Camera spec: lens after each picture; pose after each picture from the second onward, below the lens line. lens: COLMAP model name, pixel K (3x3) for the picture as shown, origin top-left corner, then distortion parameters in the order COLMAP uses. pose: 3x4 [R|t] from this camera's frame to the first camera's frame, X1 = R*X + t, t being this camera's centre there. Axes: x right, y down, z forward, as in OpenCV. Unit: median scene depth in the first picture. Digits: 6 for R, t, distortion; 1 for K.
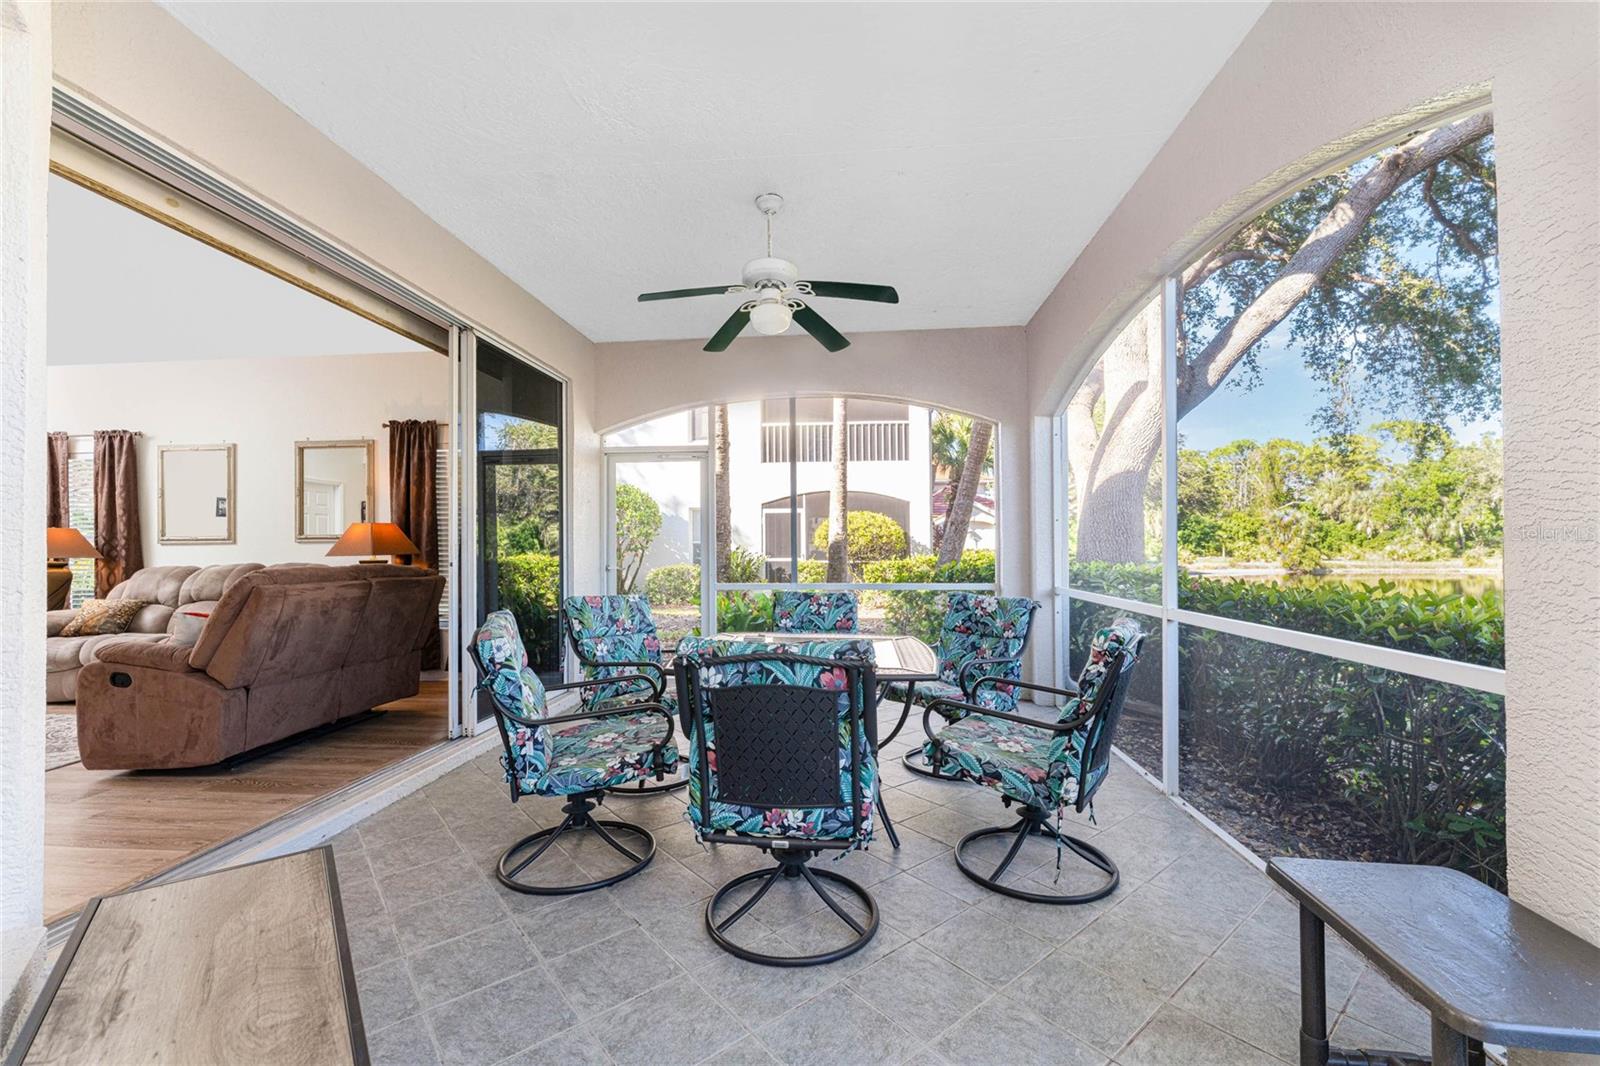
lens RADIAL K [[657.4, 0, 790.9], [0, 657.4, 544.3], [0, 0, 1]] dist [0.001816, -0.001313]
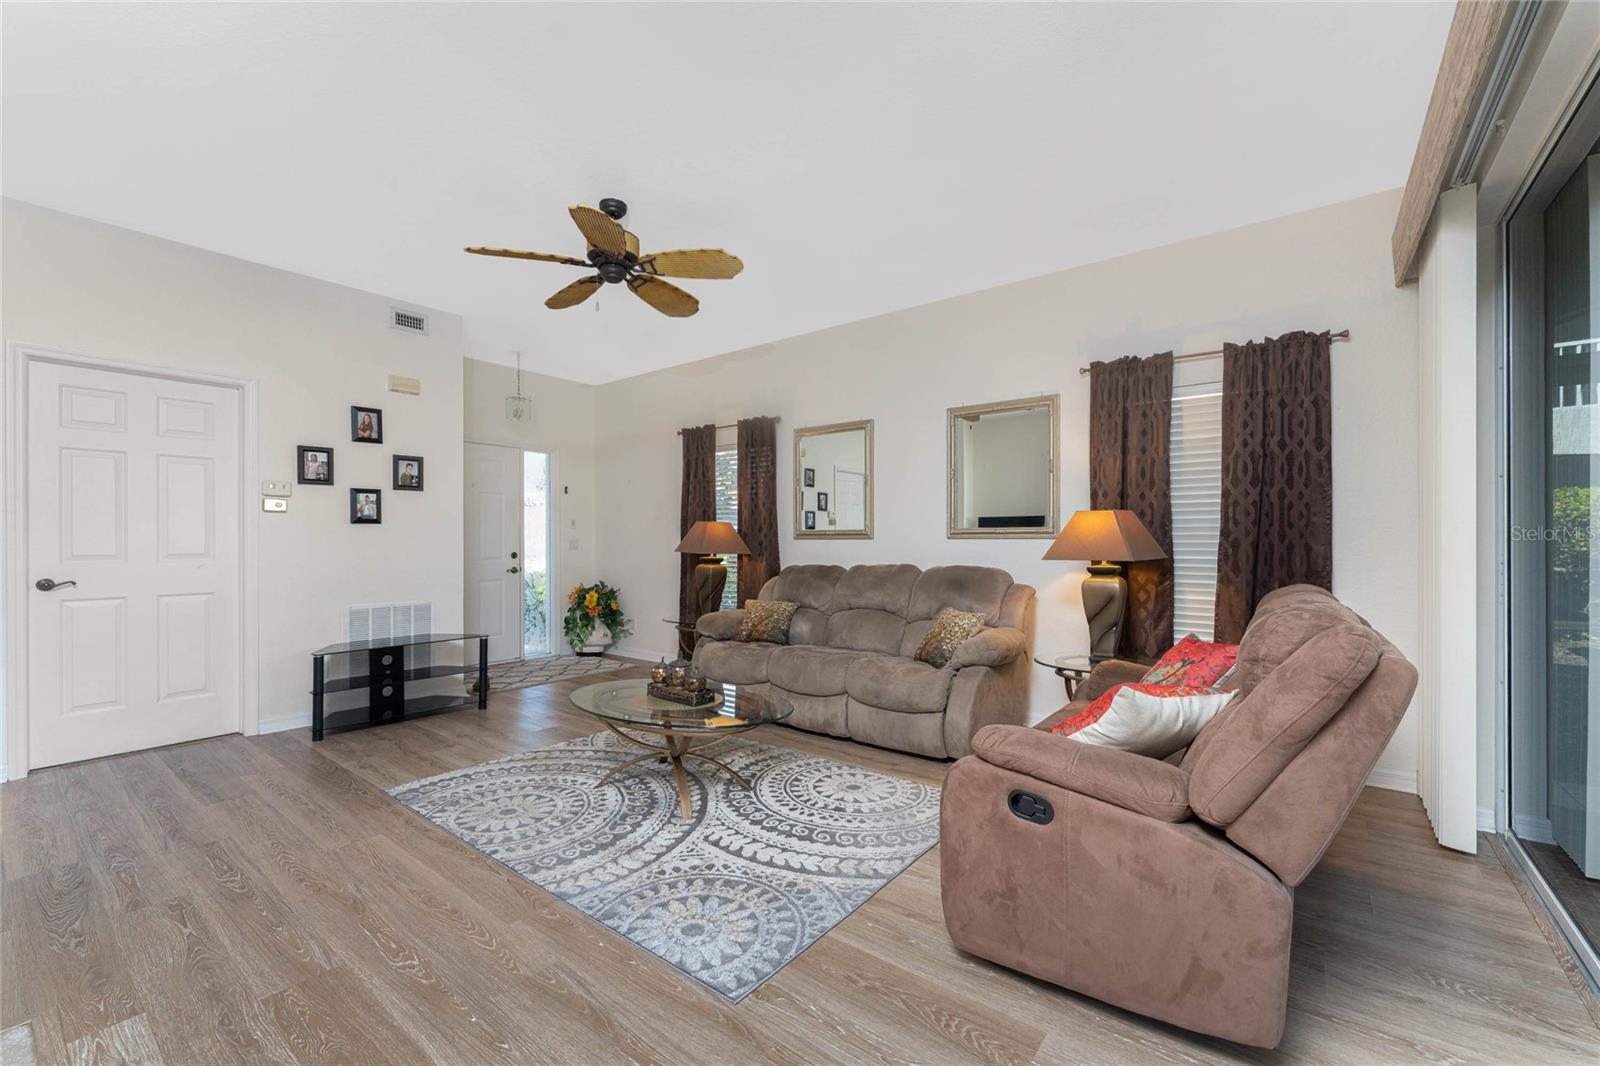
lens RADIAL K [[657.4, 0, 795.5], [0, 657.4, 536.6], [0, 0, 1]] dist [0.001816, -0.001313]
pose [[0.847645, 0.006123, -0.530528, -0.507046], [-0.006190, 0.999979, 0.001652, -0.005455], [0.530527, 0.001884, 0.847666, 0.255265]]
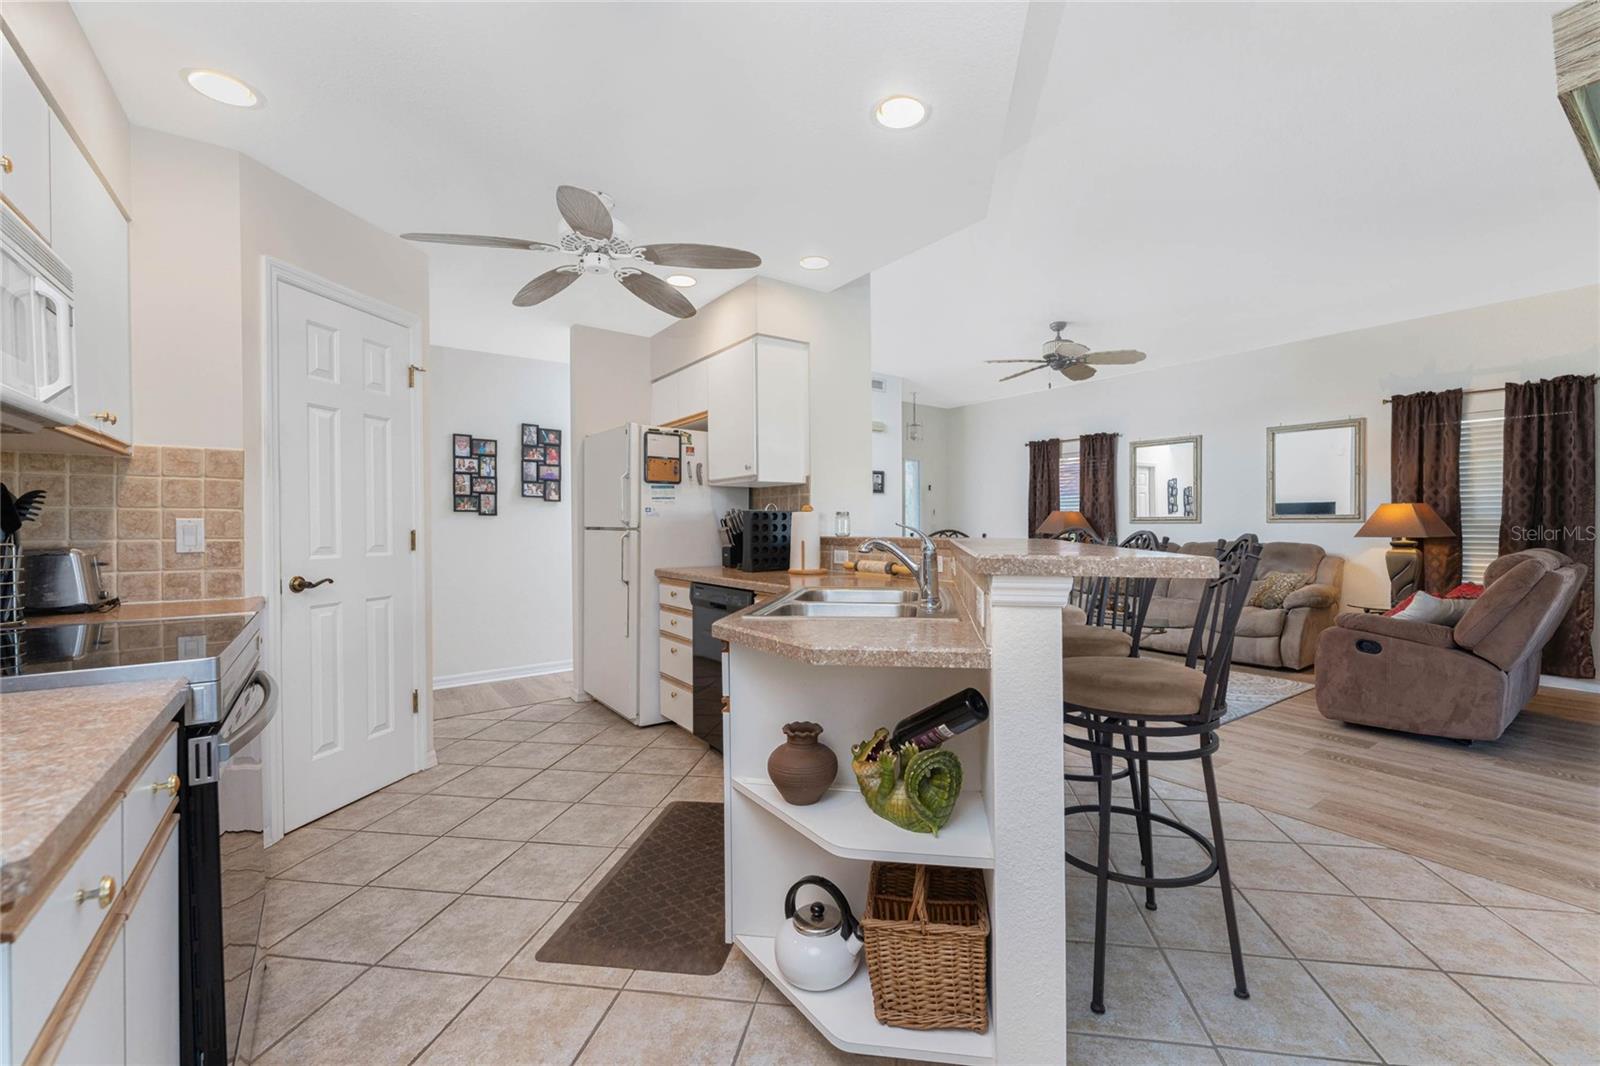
lens RADIAL K [[657.4, 0, 829.6], [0, 657.4, 528.8], [0, 0, 1]] dist [0.001816, -0.001313]
pose [[0.679096, 0.012703, -0.733939, -0.461506], [-0.002618, 0.999886, 0.014884, -0.006667], [0.734045, -0.008187, 0.679052, -0.255541]]
